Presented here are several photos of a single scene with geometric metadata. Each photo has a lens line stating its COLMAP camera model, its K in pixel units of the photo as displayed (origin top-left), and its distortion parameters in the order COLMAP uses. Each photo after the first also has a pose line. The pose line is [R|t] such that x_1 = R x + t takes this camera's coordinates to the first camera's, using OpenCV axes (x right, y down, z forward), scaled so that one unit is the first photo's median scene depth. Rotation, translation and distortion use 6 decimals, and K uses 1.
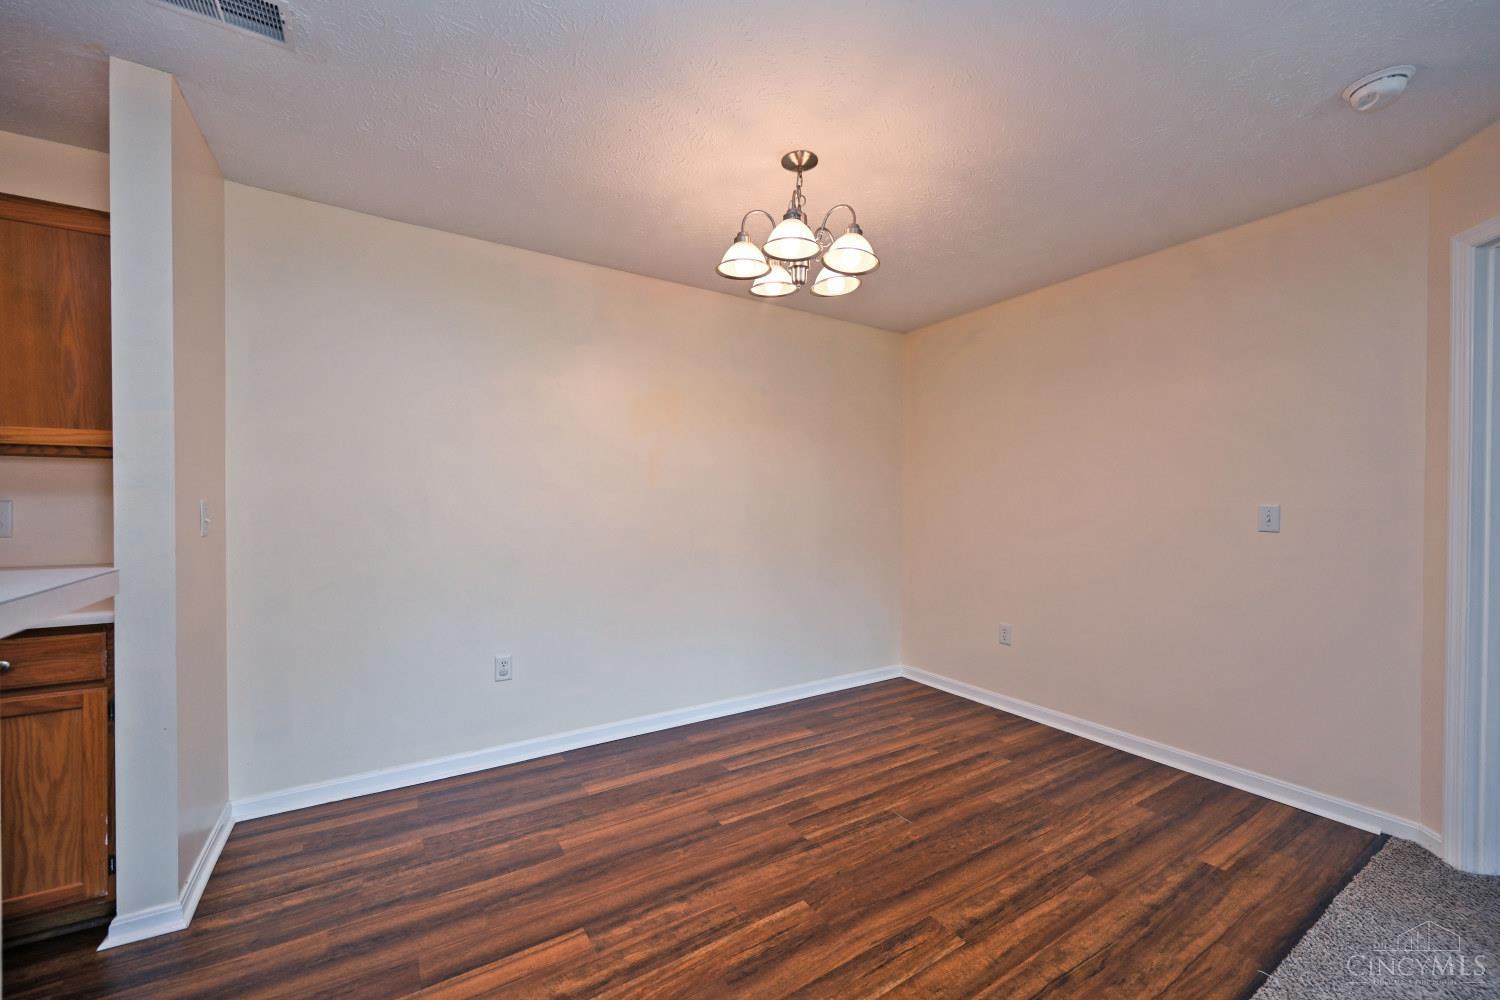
lens RADIAL K [[587.5, 0, 753.6], [0, 587.5, 502.7], [0, 0, 1]] dist [-0.001322, 0.000074]
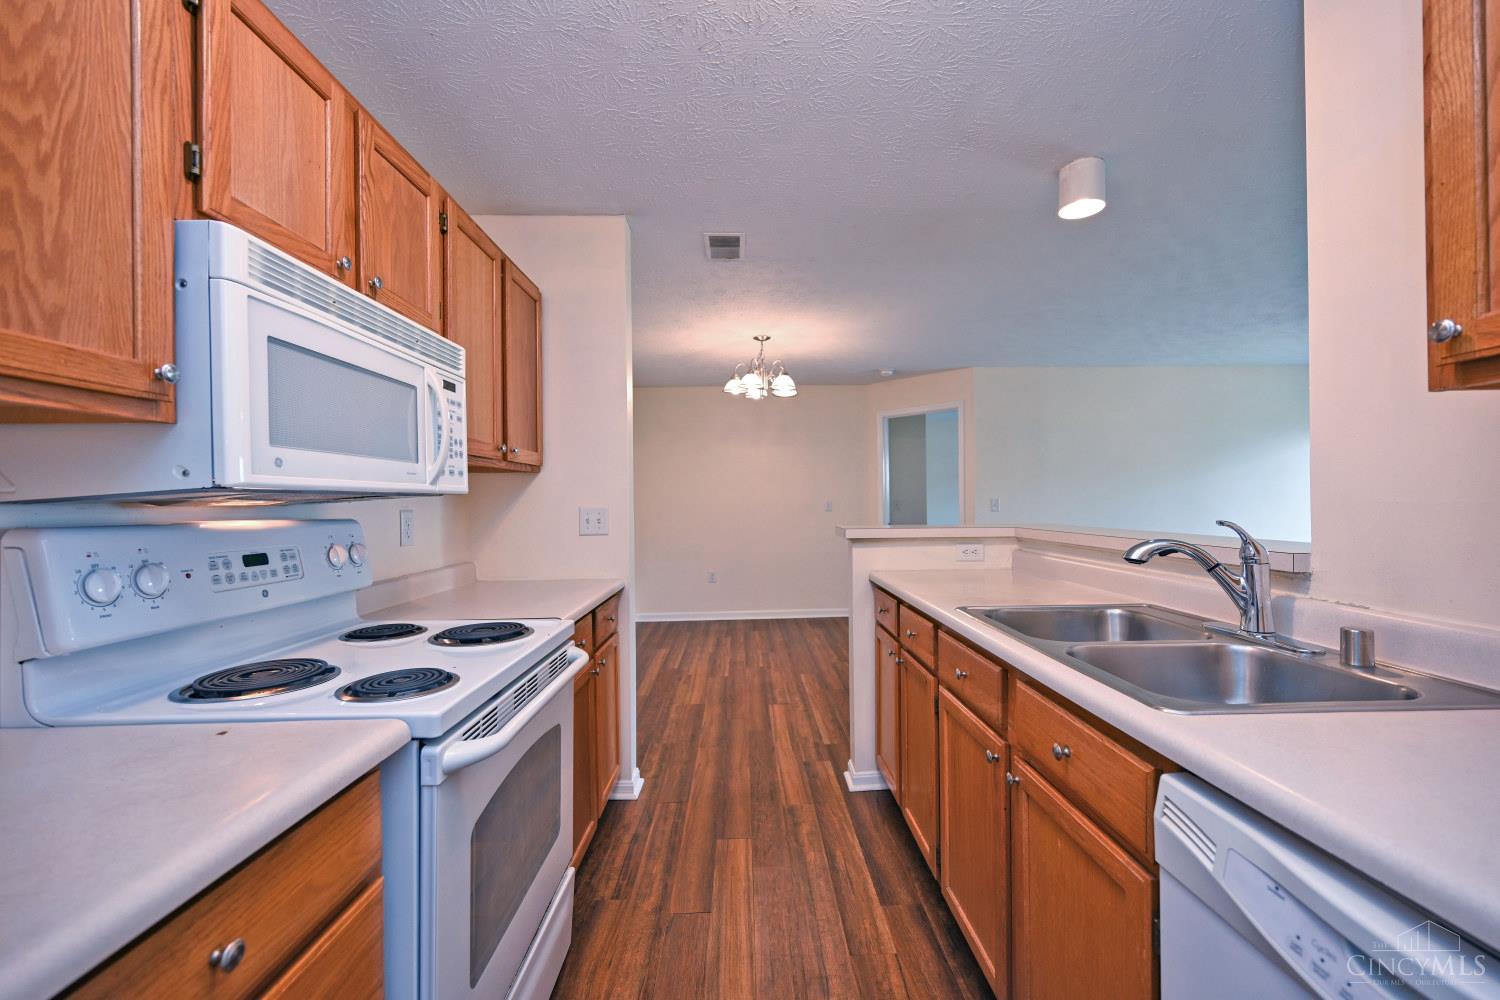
lens RADIAL K [[604.0, 0, 755.6], [0, 604.0, 500.6], [0, 0, 1]] dist [-0.002486, -0.000216]
pose [[0.512563, -0.012544, 0.858558, -1.770918], [0.017805, 0.999834, 0.003978, -0.012187], [-0.858465, 0.013248, 0.512701, -0.063783]]
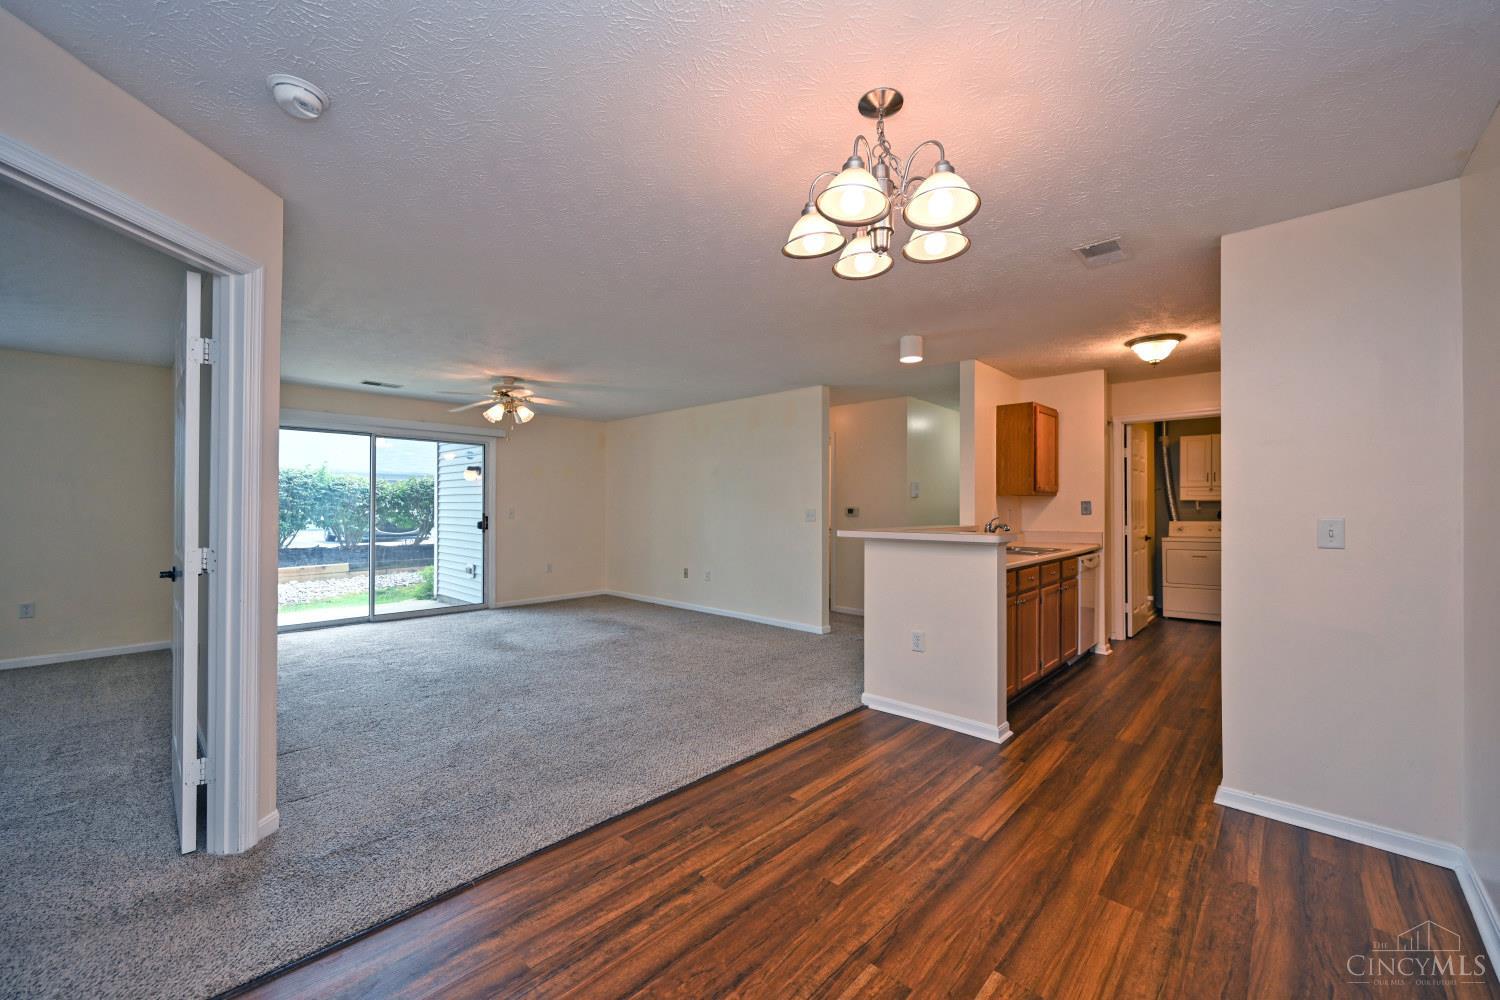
lens RADIAL K [[587.5, 0, 753.6], [0, 587.5, 502.7], [0, 0, 1]] dist [-0.001322, 0.000074]
pose [[-0.966577, -0.011519, -0.256116, 0.452135], [-0.010400, 0.999930, -0.005721, -0.013715], [0.256164, -0.002866, -0.966629, 1.748175]]
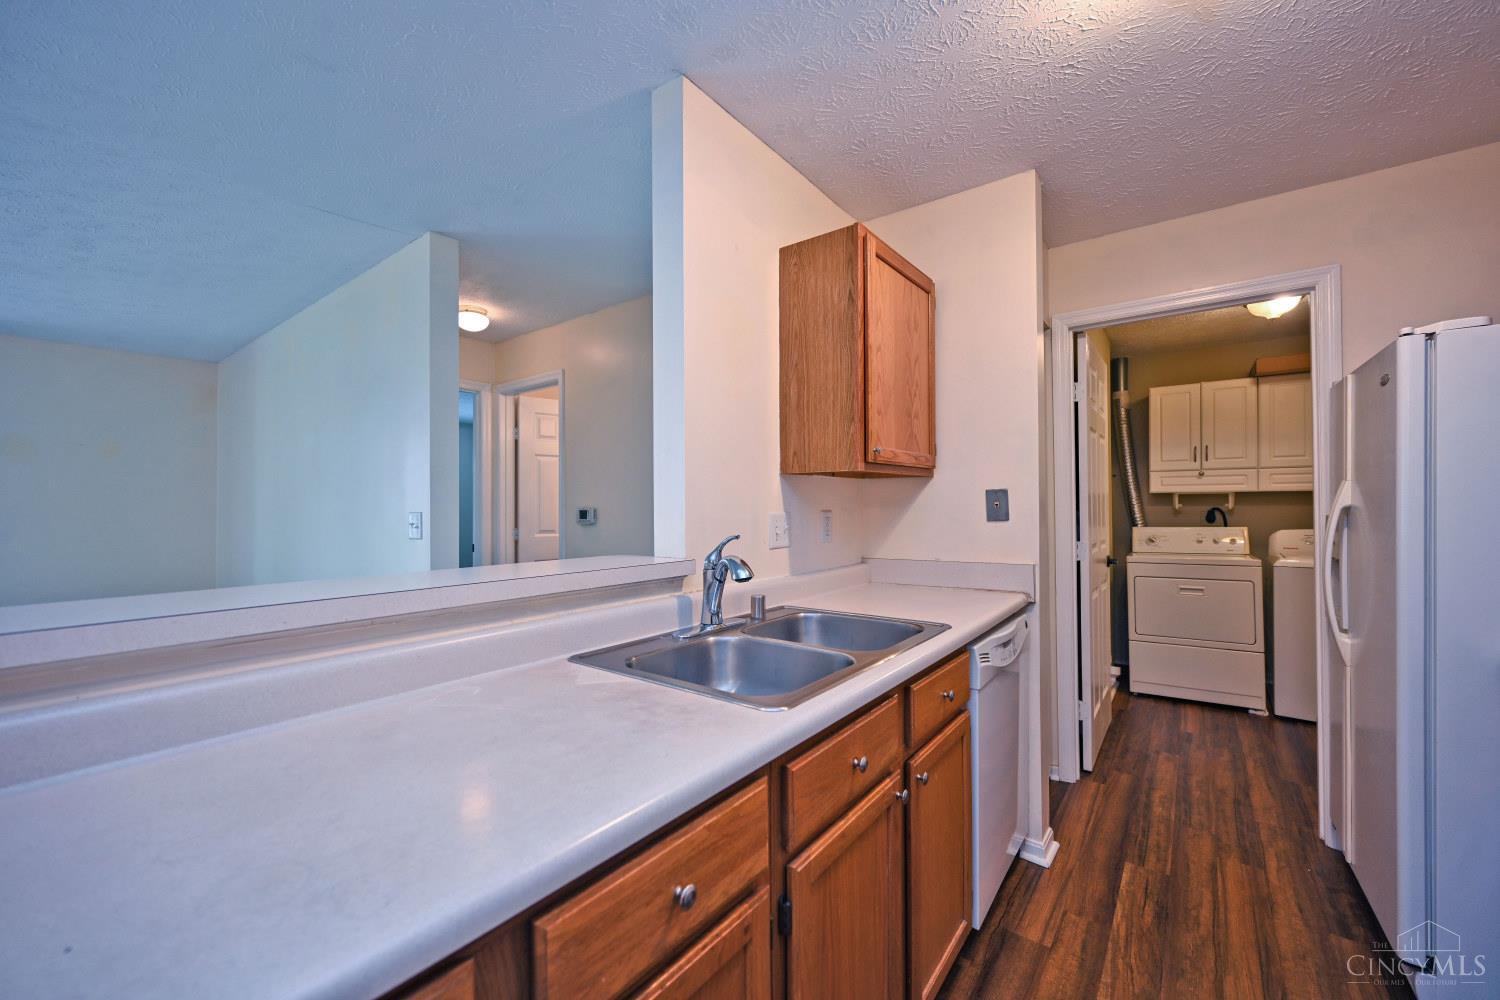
lens RADIAL K [[587.5, 0, 753.6], [0, 587.5, 502.7], [0, 0, 1]] dist [-0.001322, 0.000074]
pose [[-0.935476, -0.007207, -0.353318, -0.766917], [-0.004744, 0.999958, -0.007839, -0.015391], [0.353359, -0.005657, -0.935471, 0.533394]]
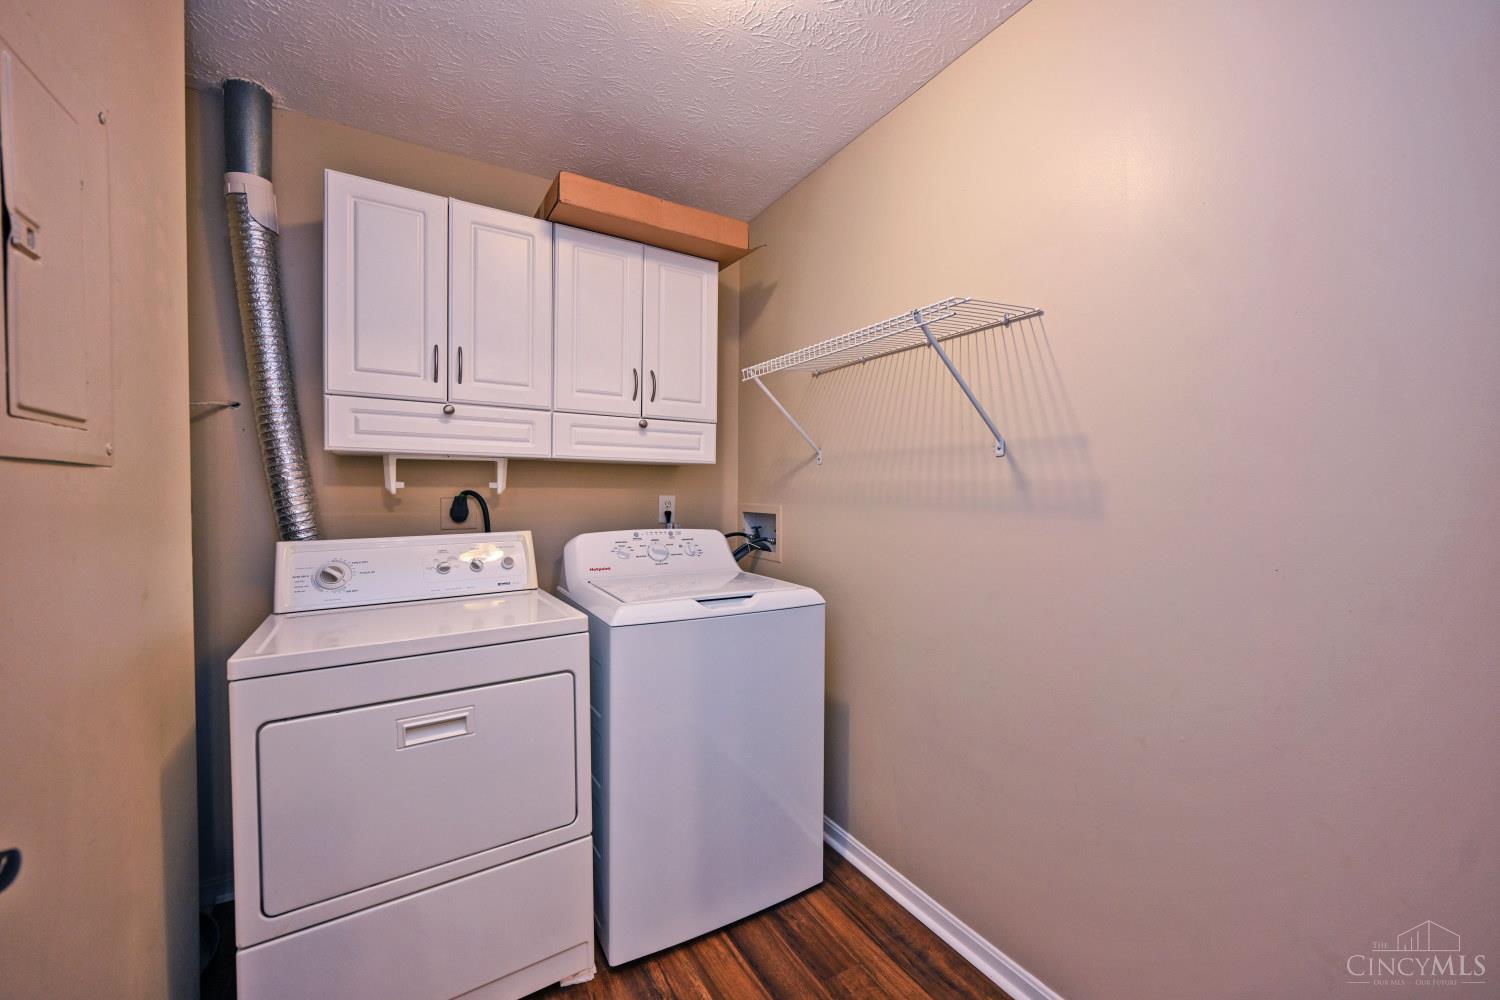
lens RADIAL K [[587.5, 0, 753.6], [0, 587.5, 502.7], [0, 0, 1]] dist [-0.001322, 0.000074]
pose [[-0.022325, 0.009319, -0.999707, -2.060257], [-0.009450, 0.999910, 0.009532, -0.015720], [0.999706, 0.009660, -0.022235, -0.338307]]
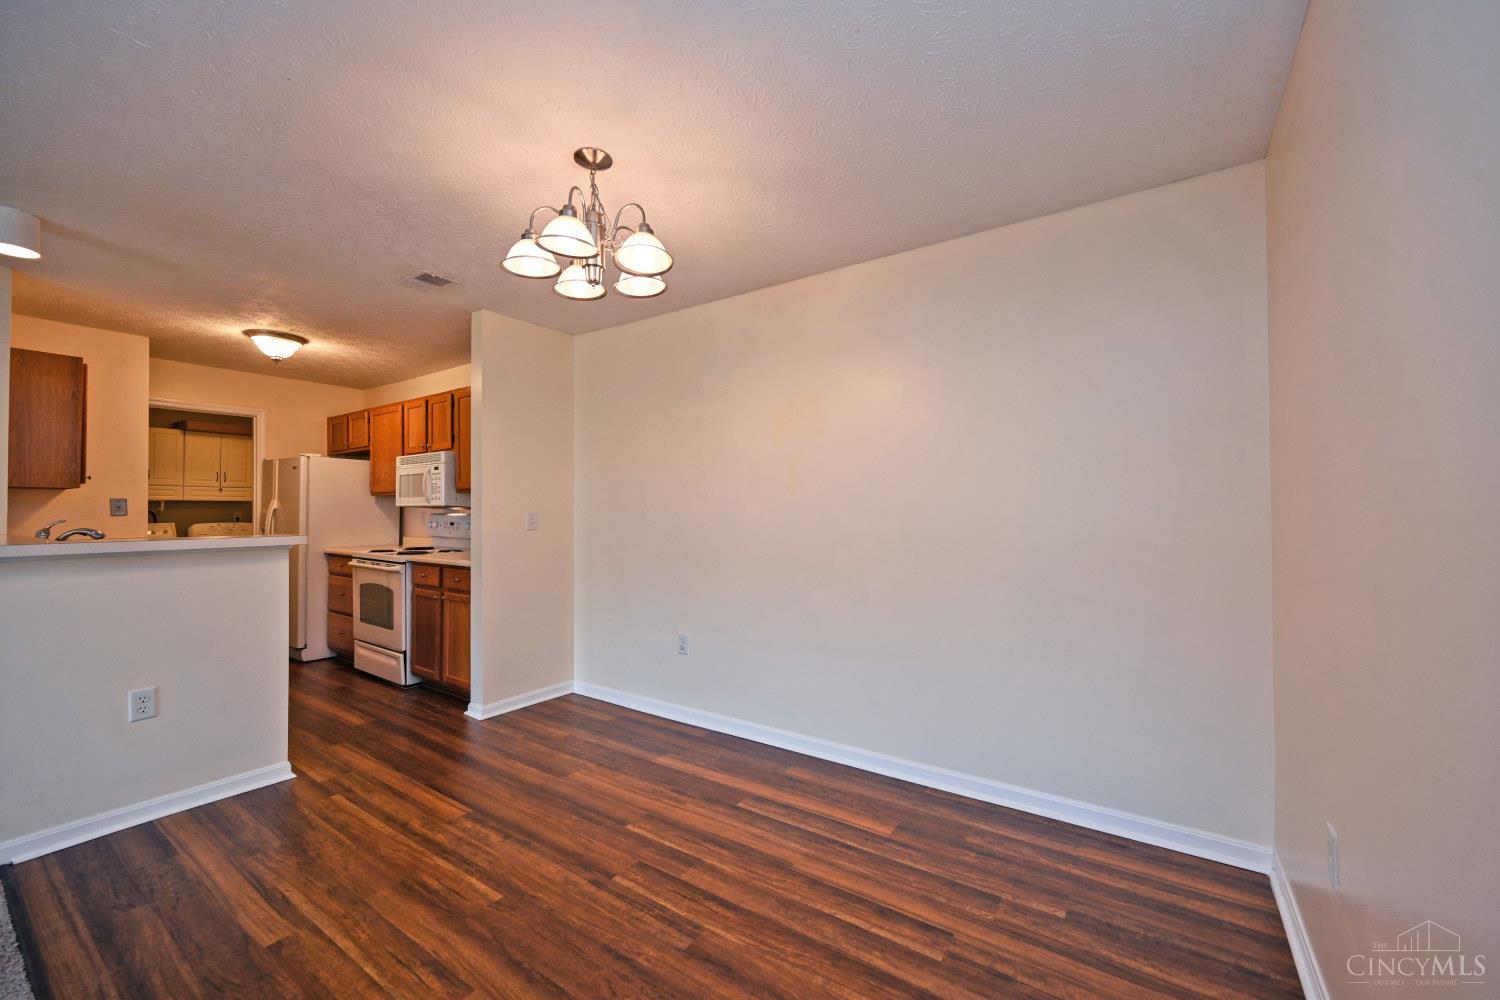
lens RADIAL K [[587.5, 0, 753.6], [0, 587.5, 502.7], [0, 0, 1]] dist [-0.001322, 0.000074]
pose [[0.395377, -0.020069, -0.918300, 1.059688], [0.003210, 0.999785, -0.020467, 0.010197], [0.918514, 0.005144, 0.395356, 0.866292]]
